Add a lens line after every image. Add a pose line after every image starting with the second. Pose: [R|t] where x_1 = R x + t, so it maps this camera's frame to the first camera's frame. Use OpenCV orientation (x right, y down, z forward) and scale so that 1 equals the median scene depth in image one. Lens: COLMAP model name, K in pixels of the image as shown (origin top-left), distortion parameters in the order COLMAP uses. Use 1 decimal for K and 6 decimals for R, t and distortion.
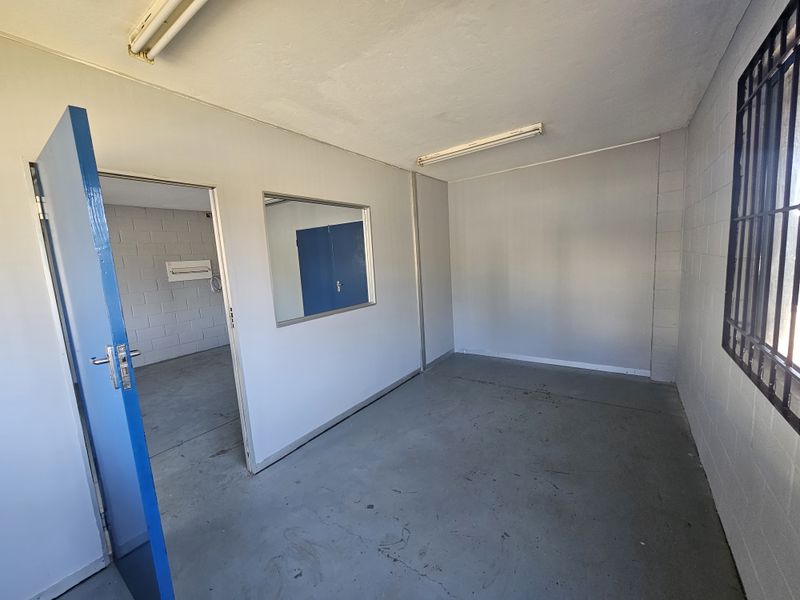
lens RADIAL K [[324.8, 0, 400.3], [0, 324.8, 298.6], [0, 0, 1]] dist [-0.003117, -0.000289]
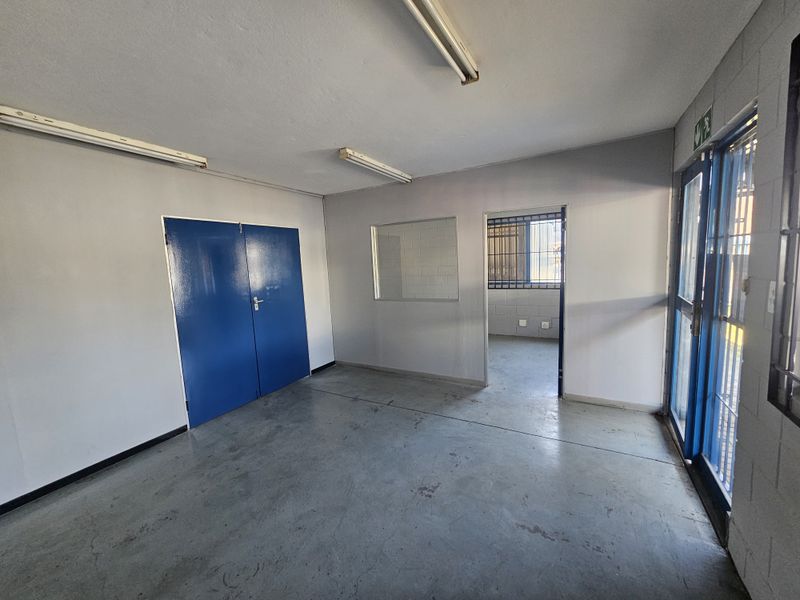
lens RADIAL K [[324.8, 0, 401.0], [0, 324.8, 300.4], [0, 0, 1]] dist [-0.003117, -0.000289]
pose [[-0.096779, -0.045099, 0.994284, -1.270877], [0.177050, 0.982260, 0.061787, -0.042639], [-0.979432, 0.182018, -0.087077, 0.934905]]
